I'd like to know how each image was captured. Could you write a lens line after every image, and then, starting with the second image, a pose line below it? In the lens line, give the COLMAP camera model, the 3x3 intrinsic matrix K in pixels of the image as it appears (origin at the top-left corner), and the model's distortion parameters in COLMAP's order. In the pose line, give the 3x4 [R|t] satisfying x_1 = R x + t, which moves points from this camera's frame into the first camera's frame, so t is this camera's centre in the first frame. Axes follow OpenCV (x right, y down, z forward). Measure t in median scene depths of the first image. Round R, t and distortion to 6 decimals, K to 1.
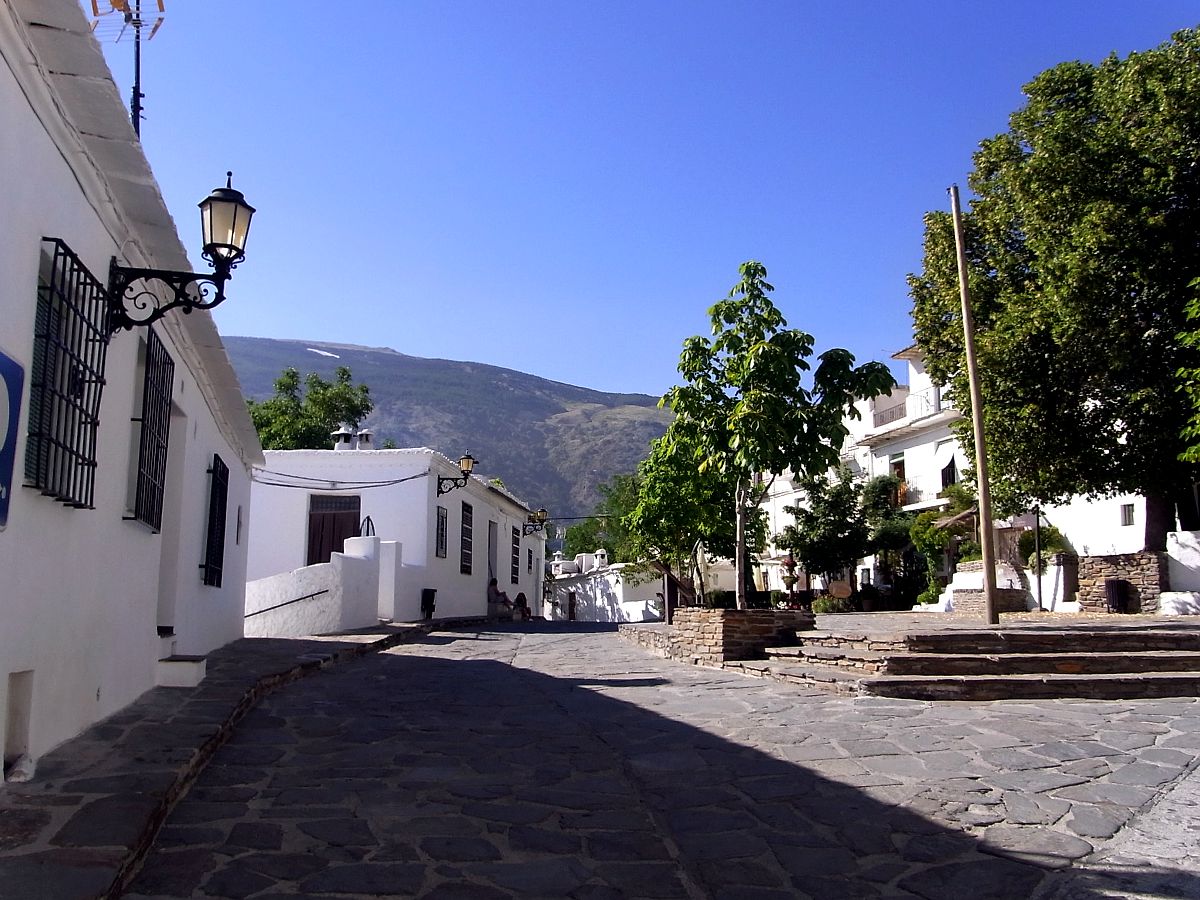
lens RADIAL K [[1138.6, 0, 597.4], [0, 1138.6, 449.1], [0, 0, 1]] dist [-0.012050, 0.000000]
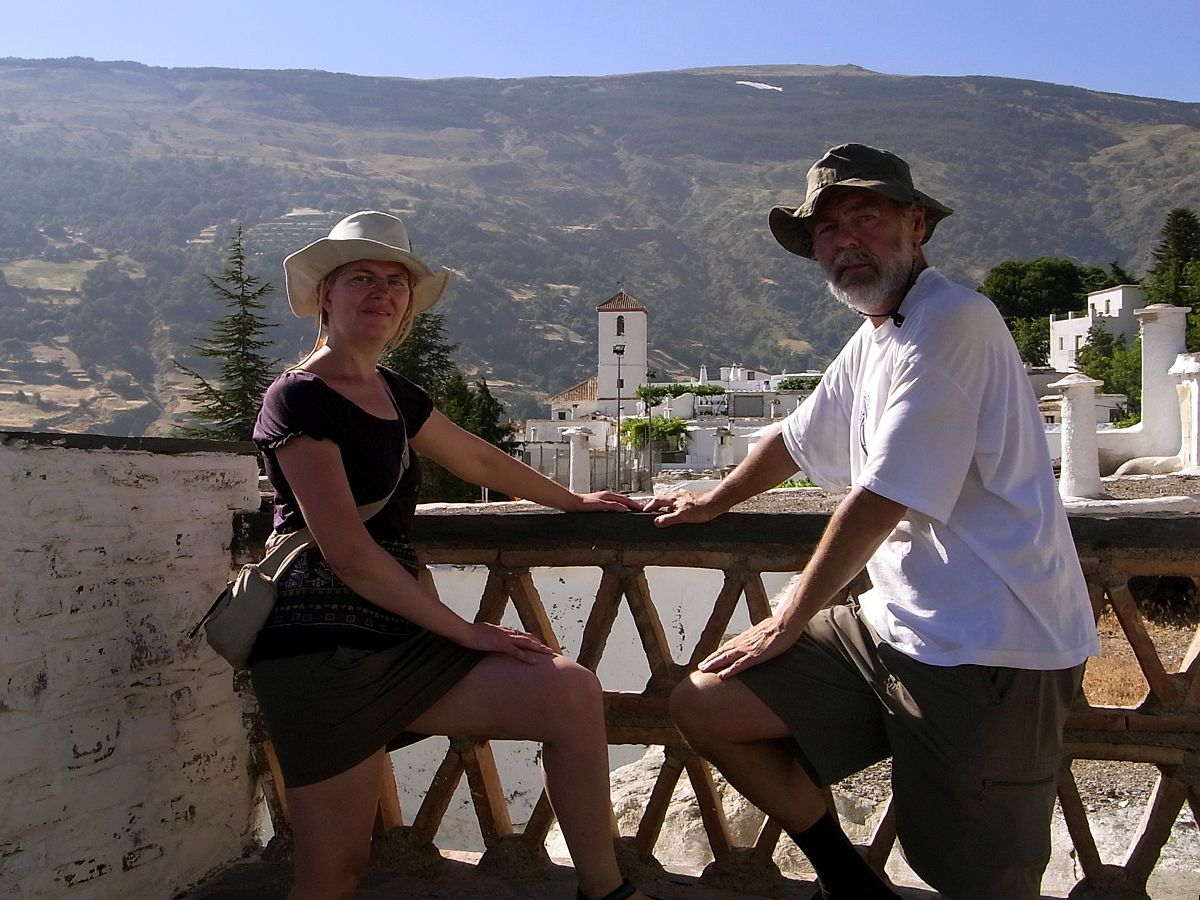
lens RADIAL K [[1213.8, 0, 598.7], [0, 1213.8, 450.7], [0, 0, 1]] dist [0.006815, 0.000000]
pose [[0.925540, -0.015464, -0.378334, -0.044689], [0.072627, 0.987864, 0.137292, 0.025201], [0.371619, -0.154547, 0.915431, 0.206248]]
